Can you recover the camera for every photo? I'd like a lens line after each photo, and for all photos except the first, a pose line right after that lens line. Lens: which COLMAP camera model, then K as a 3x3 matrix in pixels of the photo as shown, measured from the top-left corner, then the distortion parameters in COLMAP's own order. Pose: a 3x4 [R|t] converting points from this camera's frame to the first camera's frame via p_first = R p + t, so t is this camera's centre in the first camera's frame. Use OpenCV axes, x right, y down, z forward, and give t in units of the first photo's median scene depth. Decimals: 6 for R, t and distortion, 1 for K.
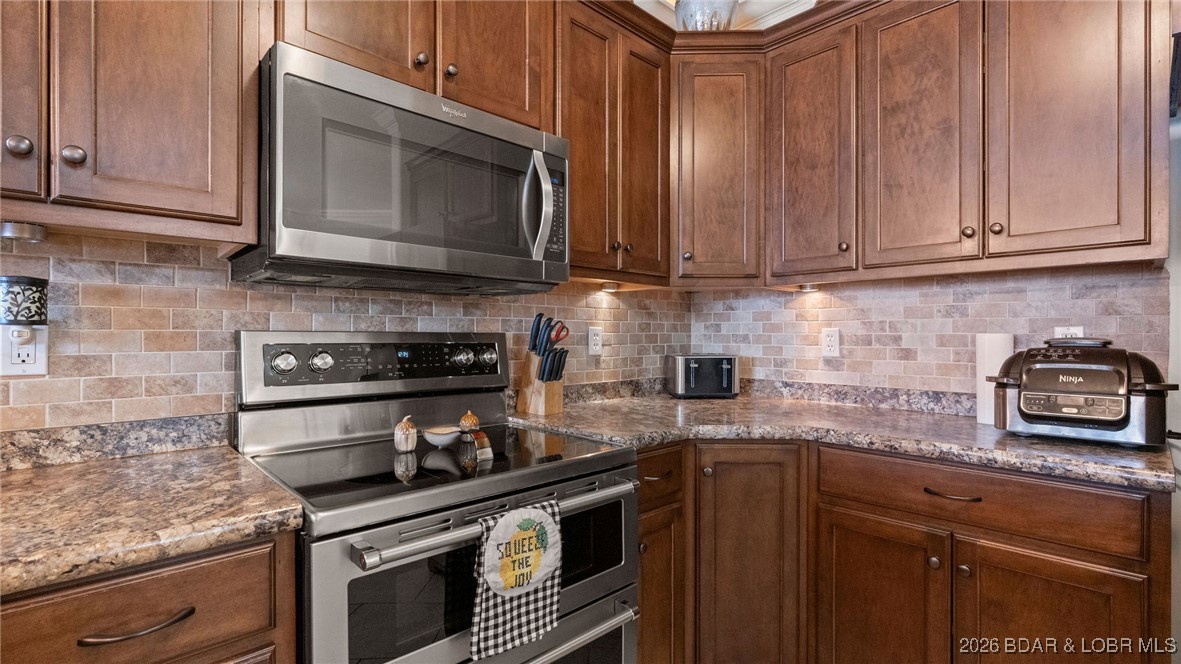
lens RADIAL K [[530.5, 0, 584.4], [0, 530.5, 336.1], [0, 0, 1]] dist [-0.008190, 0.002453]
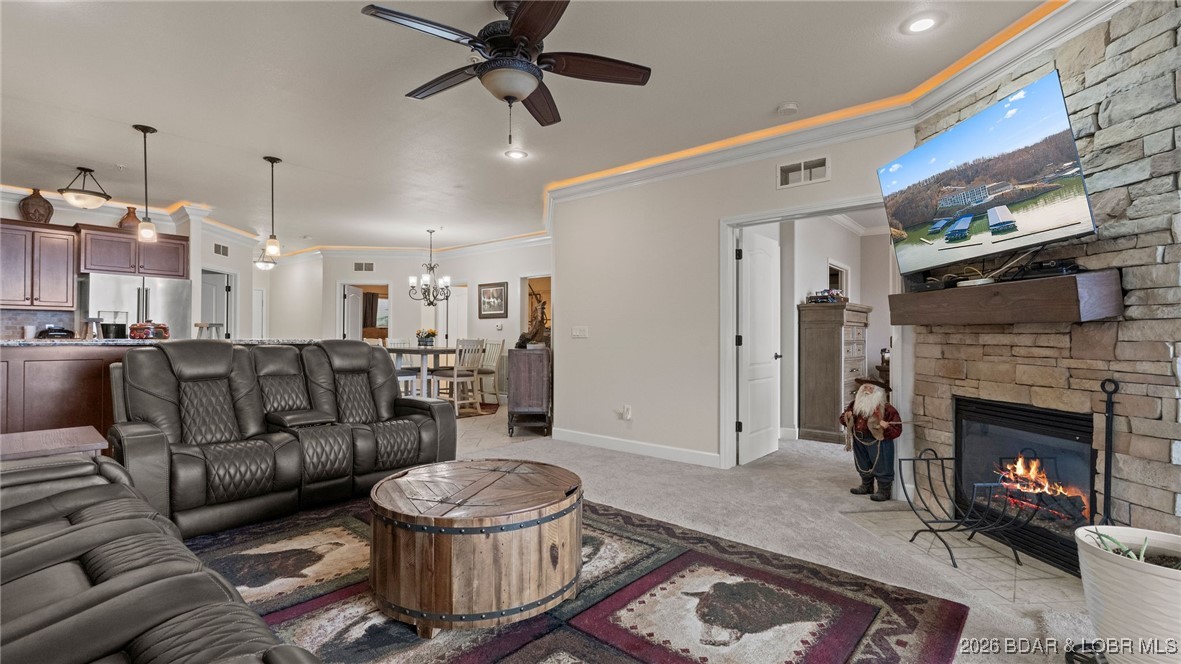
lens RADIAL K [[530.5, 0, 590.3], [0, 530.5, 331.7], [0, 0, 1]] dist [-0.008190, 0.002453]
pose [[-0.118758, 0.006442, 0.992902, -3.457093], [-0.005186, 0.999961, -0.007109, 0.043369], [-0.992910, -0.005994, -0.118720, -2.518037]]
